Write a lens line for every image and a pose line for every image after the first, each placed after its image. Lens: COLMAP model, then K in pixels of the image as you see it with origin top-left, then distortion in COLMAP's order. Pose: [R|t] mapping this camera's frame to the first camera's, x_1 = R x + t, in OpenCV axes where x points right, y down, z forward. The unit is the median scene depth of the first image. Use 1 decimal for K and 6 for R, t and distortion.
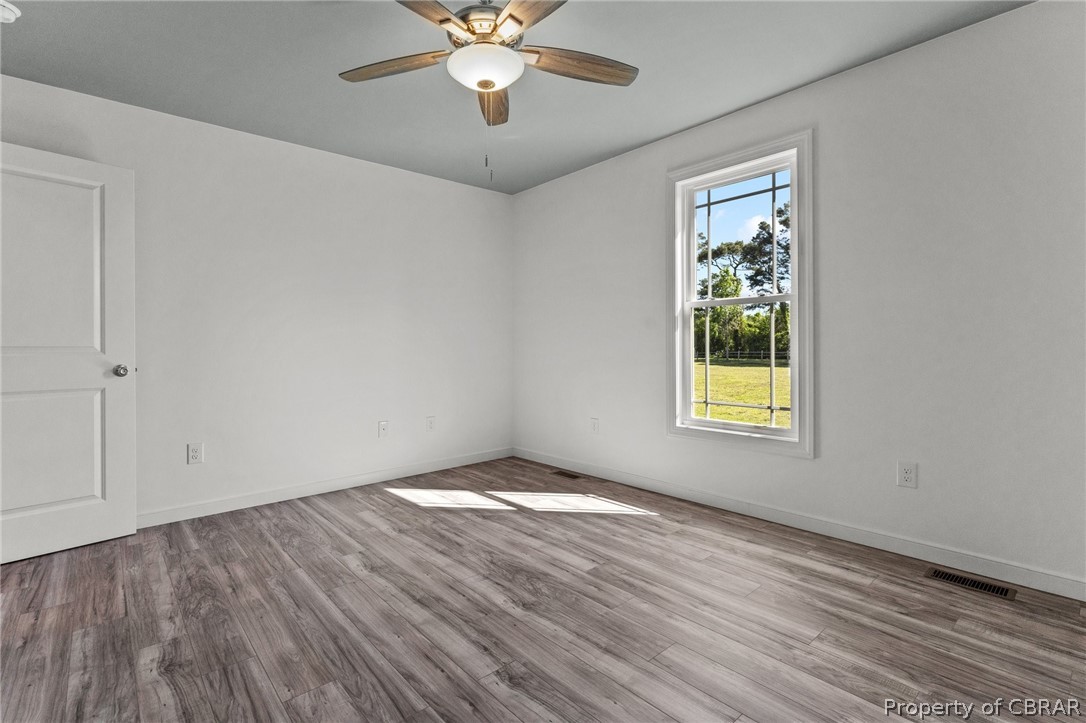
lens RADIAL K [[508.3, 0, 529.0], [0, 508.3, 352.3], [0, 0, 1]] dist [-0.001472, -0.000598]
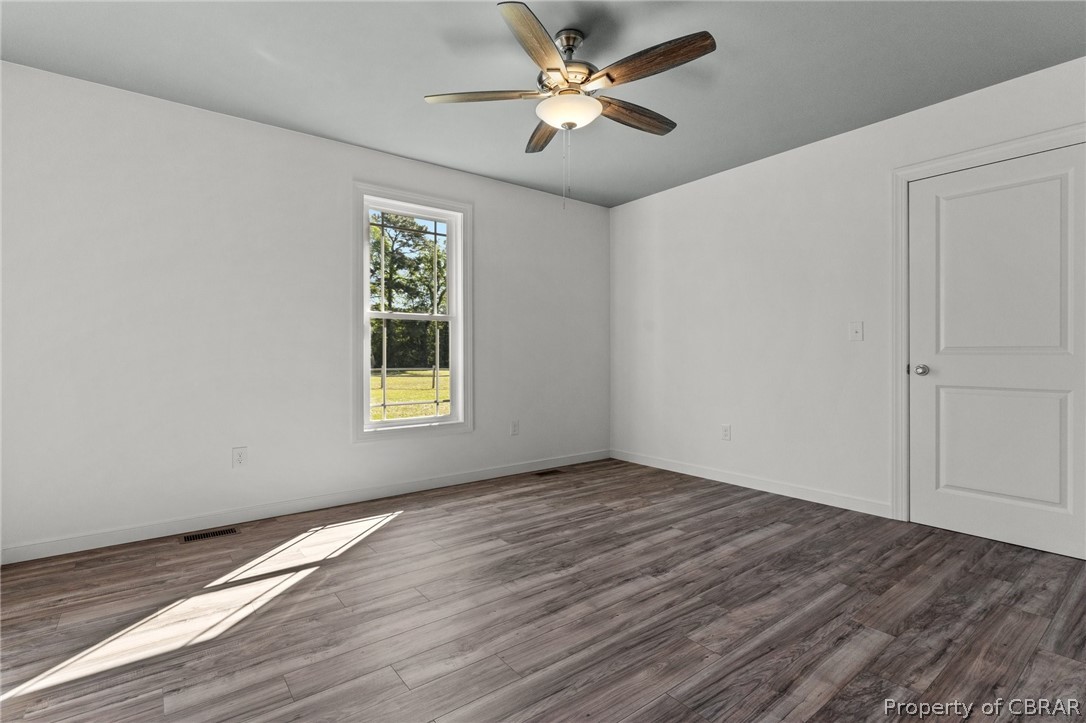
lens RADIAL K [[508.3, 0, 550.4], [0, 508.3, 359.9], [0, 0, 1]] dist [-0.001472, -0.000598]
pose [[0.042736, -0.004633, 0.999076, -0.968001], [0.014268, 0.999890, 0.004026, 0.002162], [-0.998984, 0.014082, 0.042798, 0.778673]]
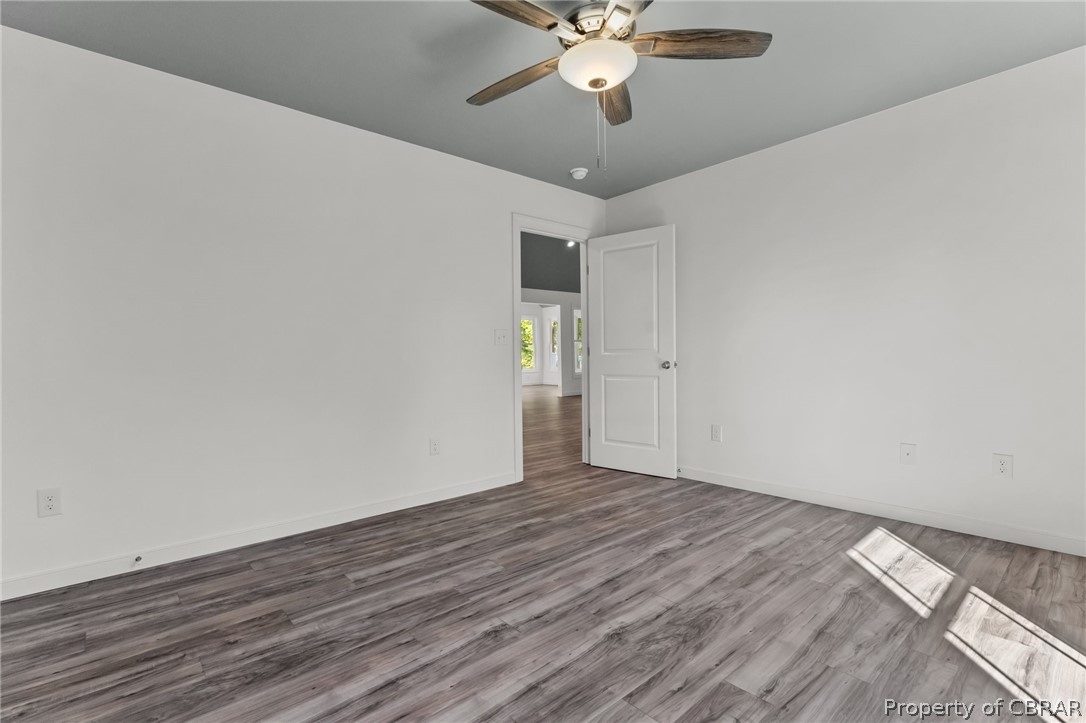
lens RADIAL K [[508.3, 0, 545.3], [0, 508.3, 358.2], [0, 0, 1]] dist [-0.001472, -0.000598]
pose [[0.006814, 0.018912, -0.999798, 0.714160], [0.002956, 0.999816, 0.018932, -0.012140], [0.999972, -0.003085, 0.006757, 0.692983]]
